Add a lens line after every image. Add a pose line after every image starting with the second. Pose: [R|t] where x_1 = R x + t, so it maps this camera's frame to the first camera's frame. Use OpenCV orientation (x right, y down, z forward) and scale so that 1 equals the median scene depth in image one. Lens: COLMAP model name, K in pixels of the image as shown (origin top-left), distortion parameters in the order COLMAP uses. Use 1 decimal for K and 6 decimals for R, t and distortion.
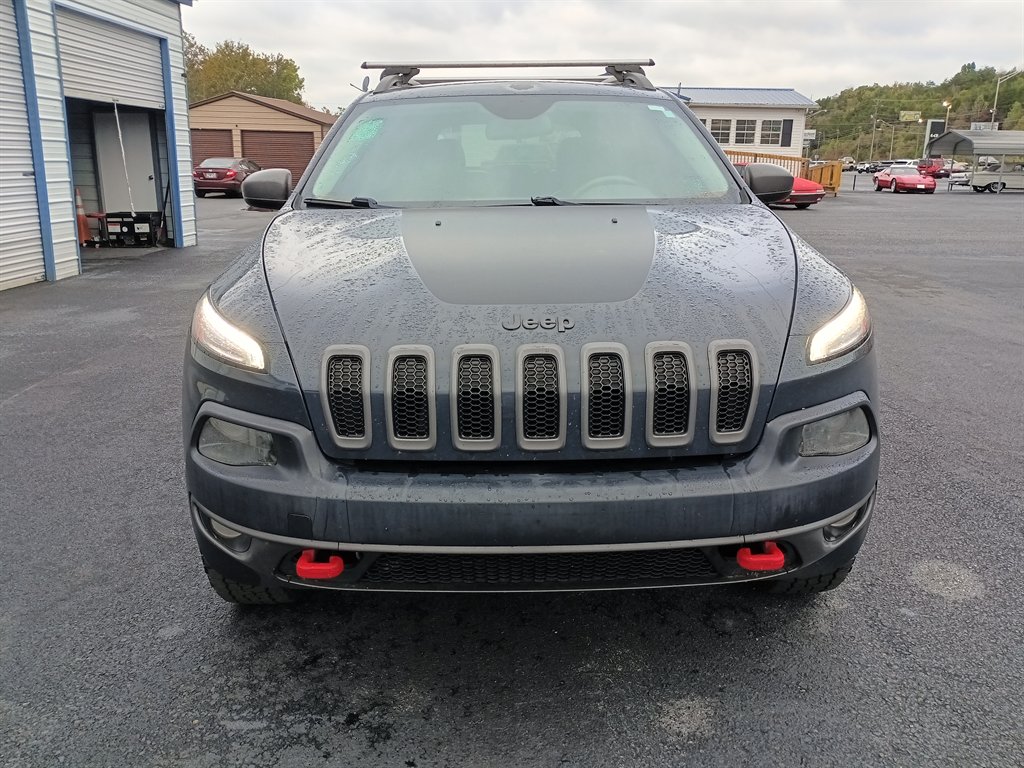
lens RADIAL K [[871.4, 0, 504.6], [0, 871.4, 386.5], [0, 0, 1]] dist [0.002046, -0.000055]
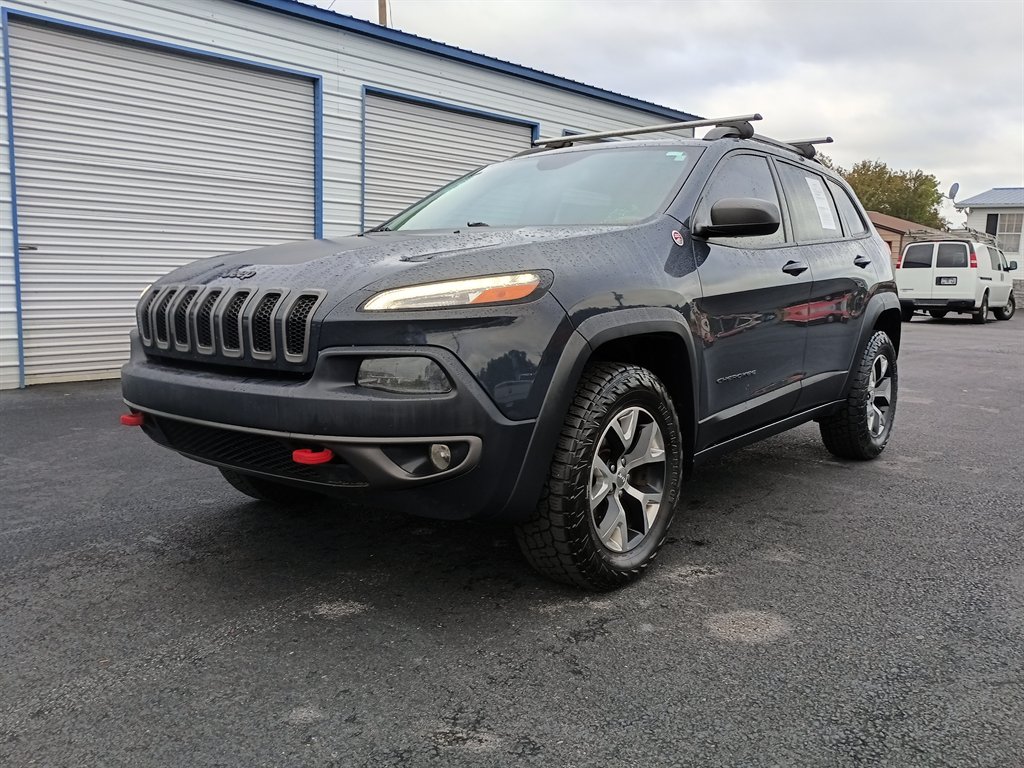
lens RADIAL K [[871.4, 0, 504.6], [0, 871.4, 386.5], [0, 0, 1]] dist [0.002046, -0.000055]
pose [[0.764090, 0.097587, -0.637686, 0.930116], [-0.179998, 0.981485, -0.065478, 0.089206], [0.619489, 0.164814, 0.767509, 0.121836]]
